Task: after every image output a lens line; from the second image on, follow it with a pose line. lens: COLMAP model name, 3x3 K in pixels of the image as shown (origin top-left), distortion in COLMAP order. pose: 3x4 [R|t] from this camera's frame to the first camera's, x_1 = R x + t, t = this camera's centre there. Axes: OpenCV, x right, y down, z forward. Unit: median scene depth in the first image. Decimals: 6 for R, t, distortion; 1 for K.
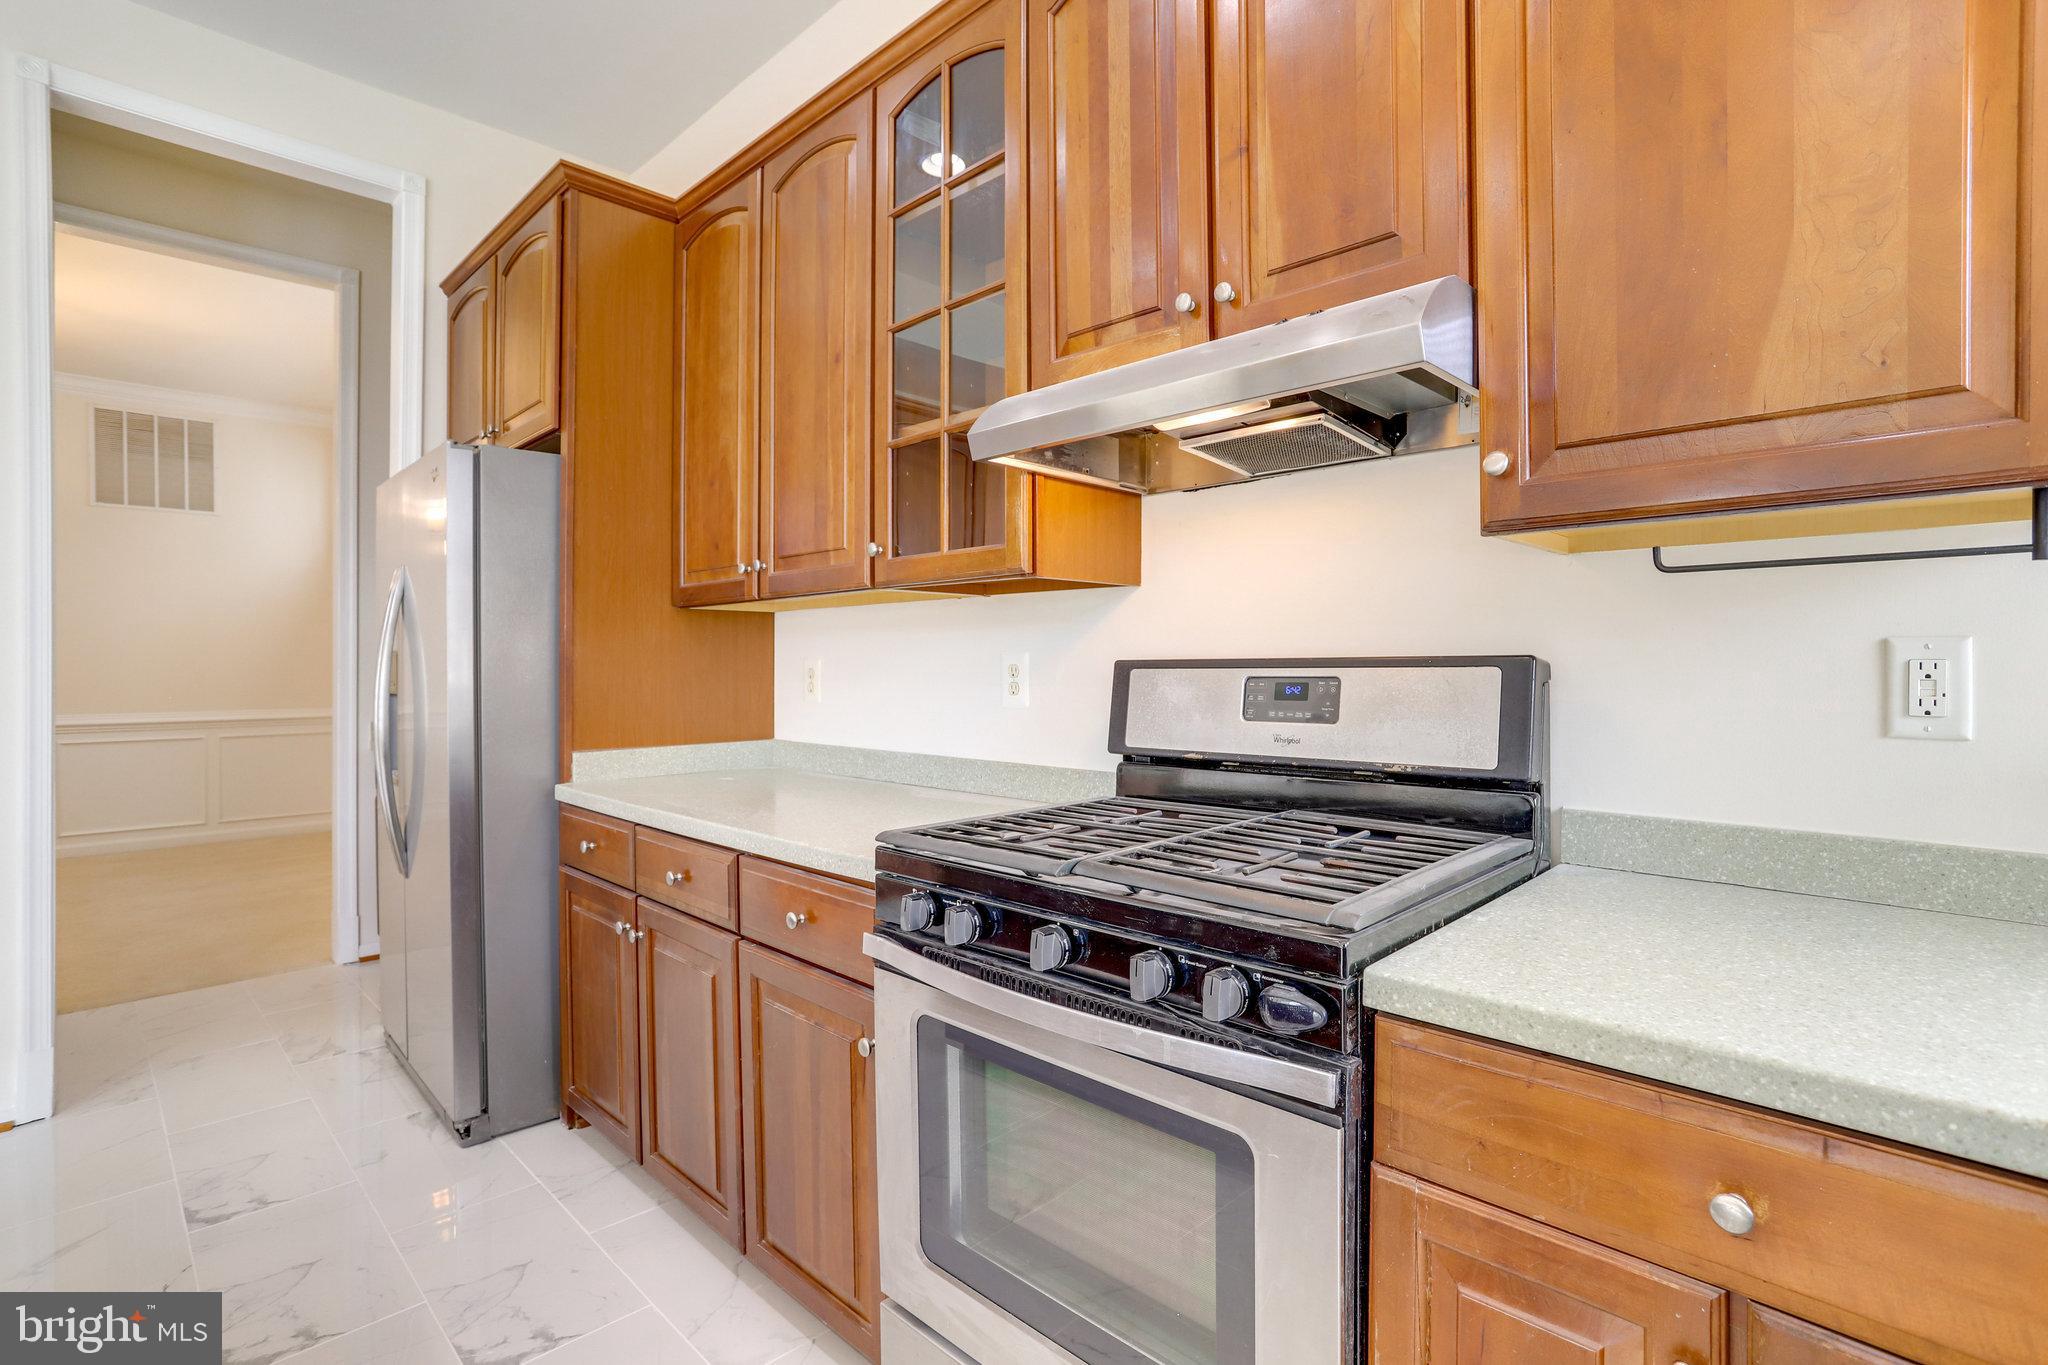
lens RADIAL K [[978.8, 0, 1027.6], [0, 978.8, 671.1], [0, 0, 1]] dist [-0.030730, 0.000524]
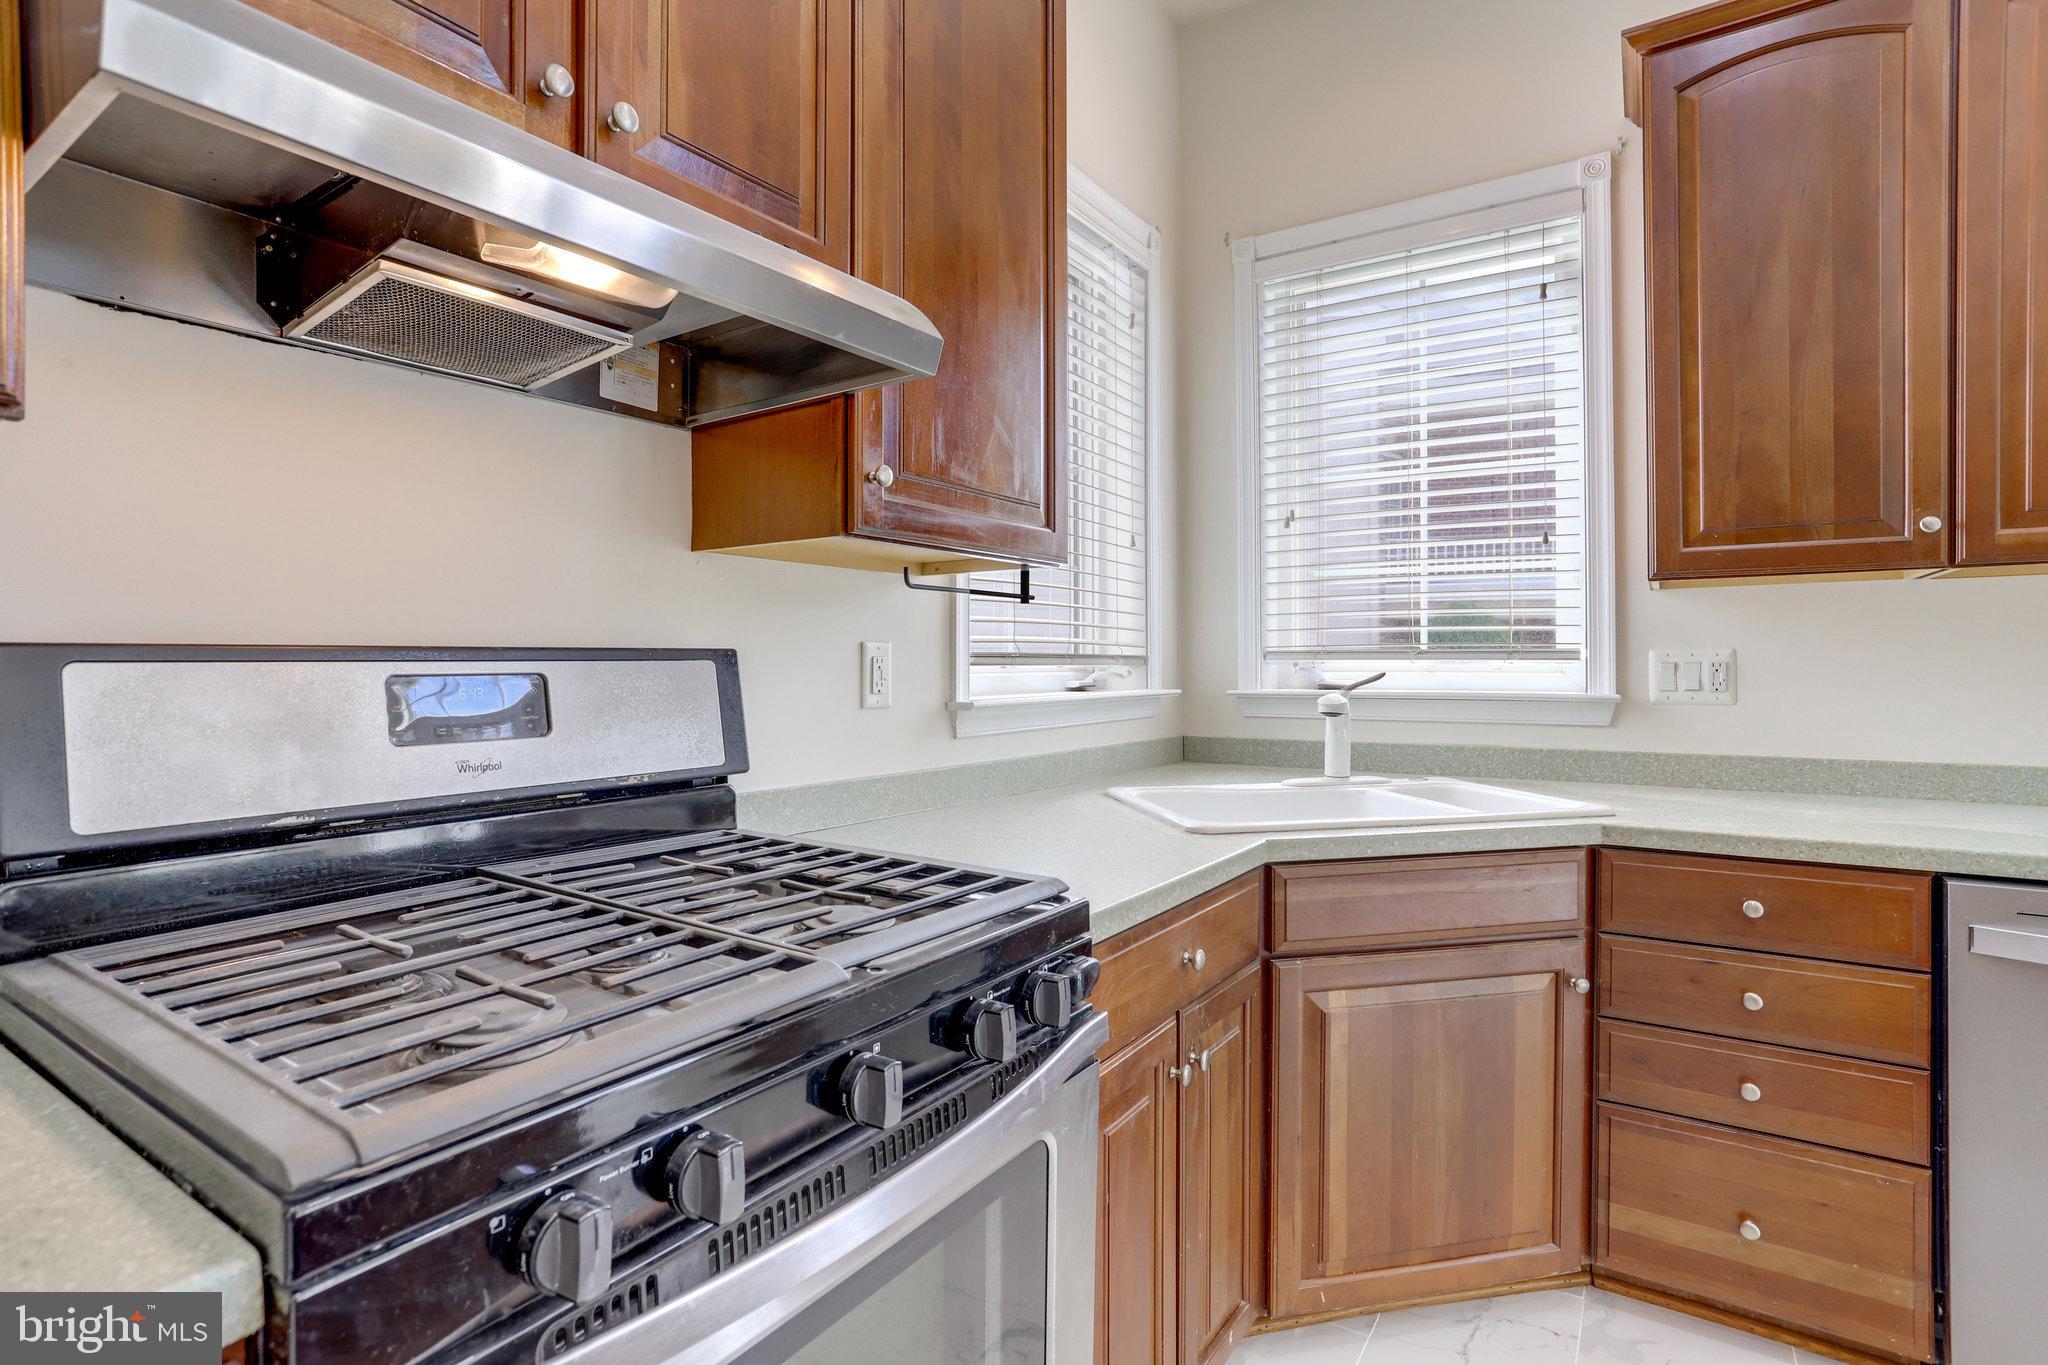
lens RADIAL K [[978.8, 0, 1037.7], [0, 978.8, 668.4], [0, 0, 1]] dist [-0.030730, 0.000524]
pose [[-0.192084, -0.004748, 0.981367, -0.477888], [0.006508, 0.999960, 0.006111, -0.000006], [-0.981357, 0.007561, -0.192045, 0.768379]]
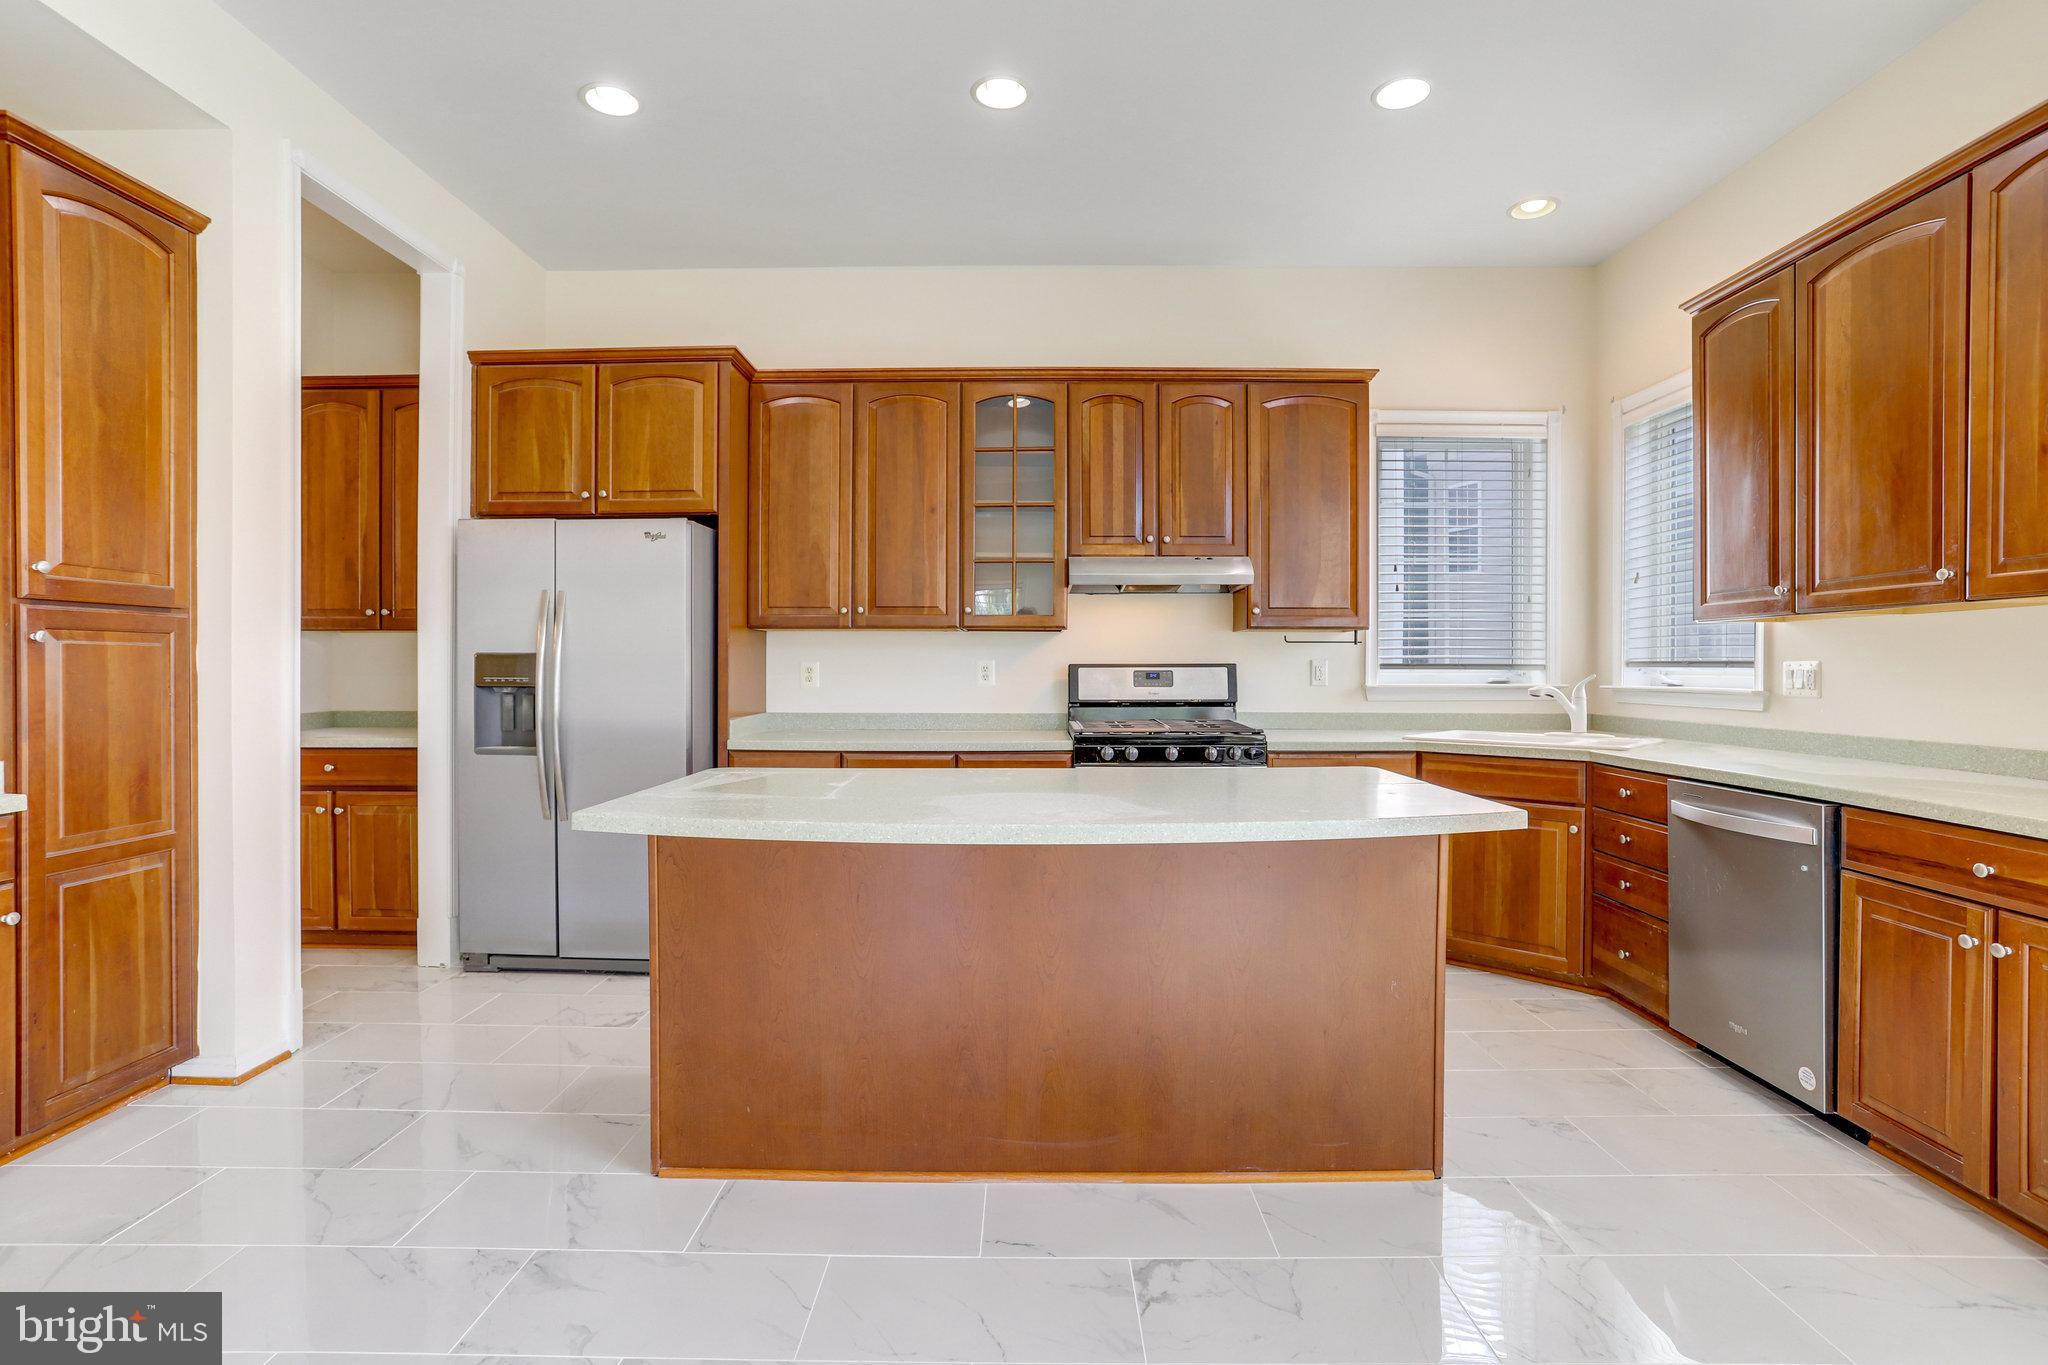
lens RADIAL K [[978.8, 0, 1021.8], [0, 978.8, 677.8], [0, 0, 1]] dist [-0.030730, 0.000524]
pose [[0.729016, -0.004377, 0.684483, -1.947535], [0.000202, 0.999981, 0.006180, 0.009632], [-0.684497, -0.004367, 0.729003, -0.781229]]
